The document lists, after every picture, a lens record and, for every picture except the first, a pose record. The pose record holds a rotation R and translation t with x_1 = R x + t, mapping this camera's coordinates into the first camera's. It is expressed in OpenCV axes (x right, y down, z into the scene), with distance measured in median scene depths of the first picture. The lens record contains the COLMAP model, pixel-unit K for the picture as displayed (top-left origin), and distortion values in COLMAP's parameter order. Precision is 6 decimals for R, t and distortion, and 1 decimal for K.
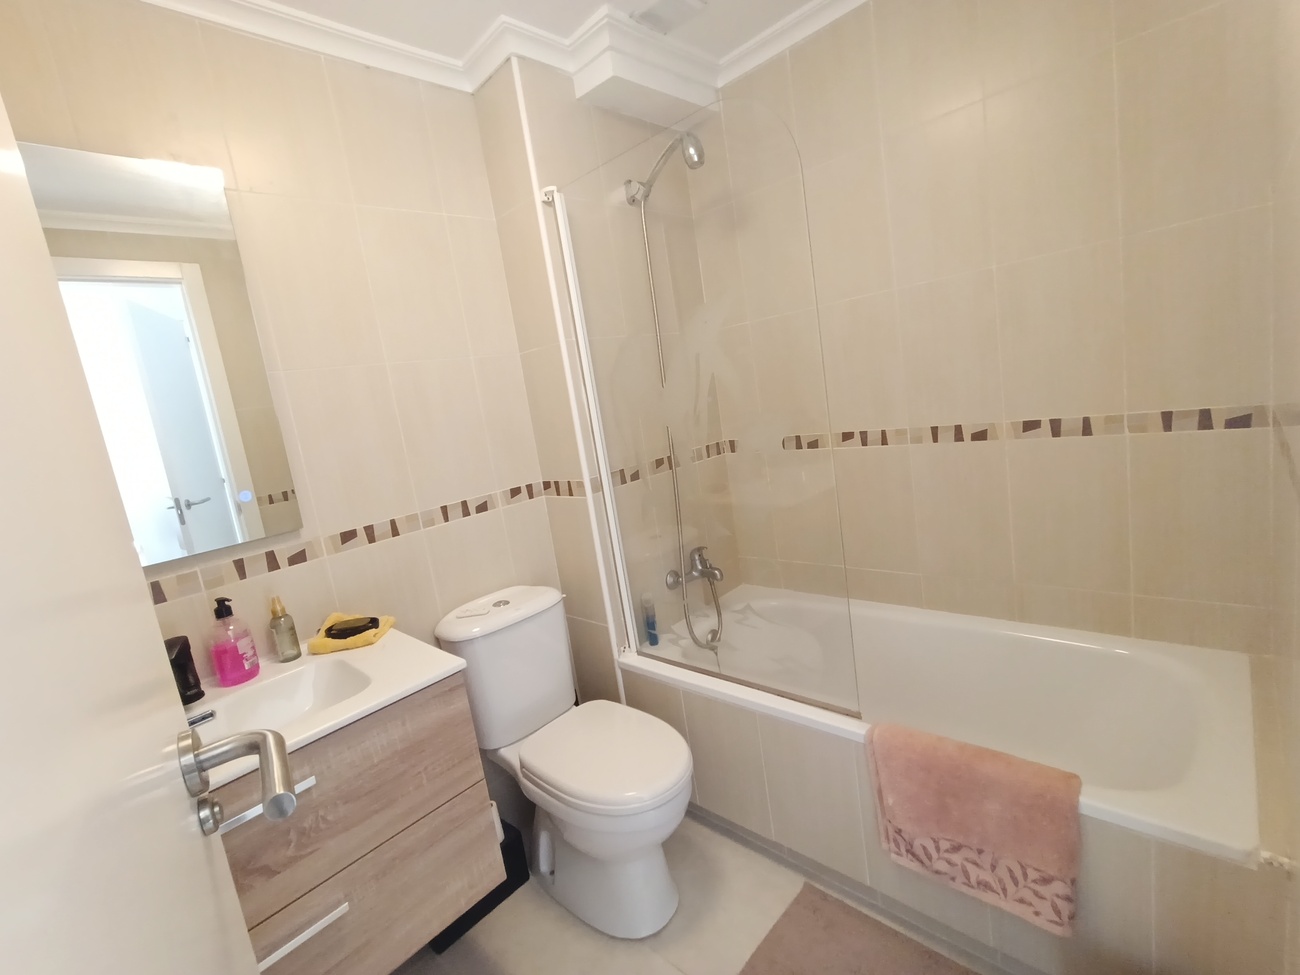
lens RADIAL K [[592.1, 0, 642.3], [0, 592.1, 478.9], [0, 0, 1]] dist [-0.025940, 0.013565]
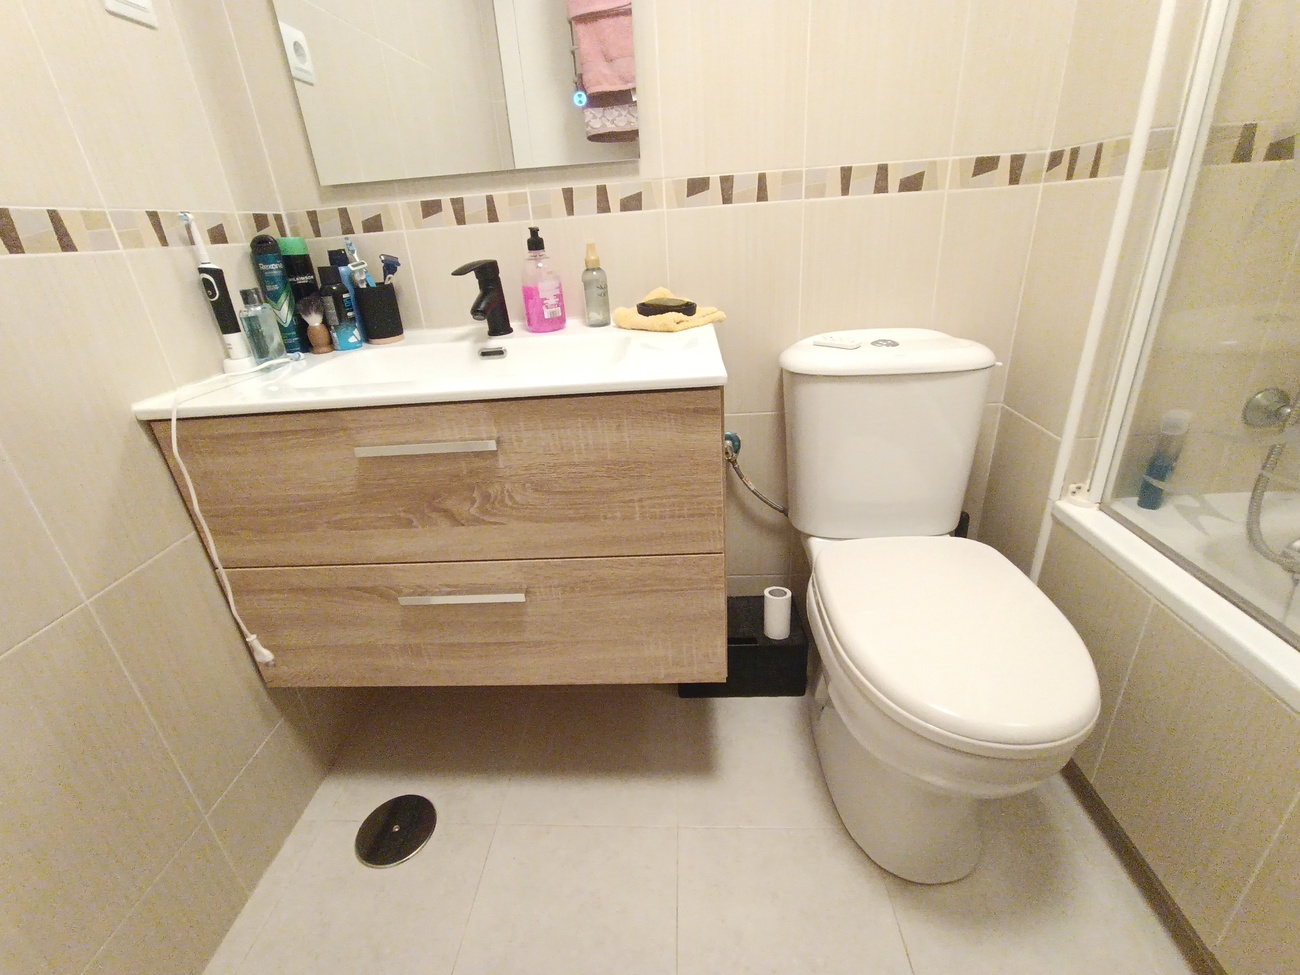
lens RADIAL K [[592.1, 0, 646.4], [0, 592.1, 486.2], [0, 0, 1]] dist [-0.025940, 0.013565]
pose [[0.648828, 0.404420, -0.644567, 0.068599], [-0.137278, 0.895385, 0.423605, 0.116325], [0.748449, -0.186362, 0.636469, 0.377394]]
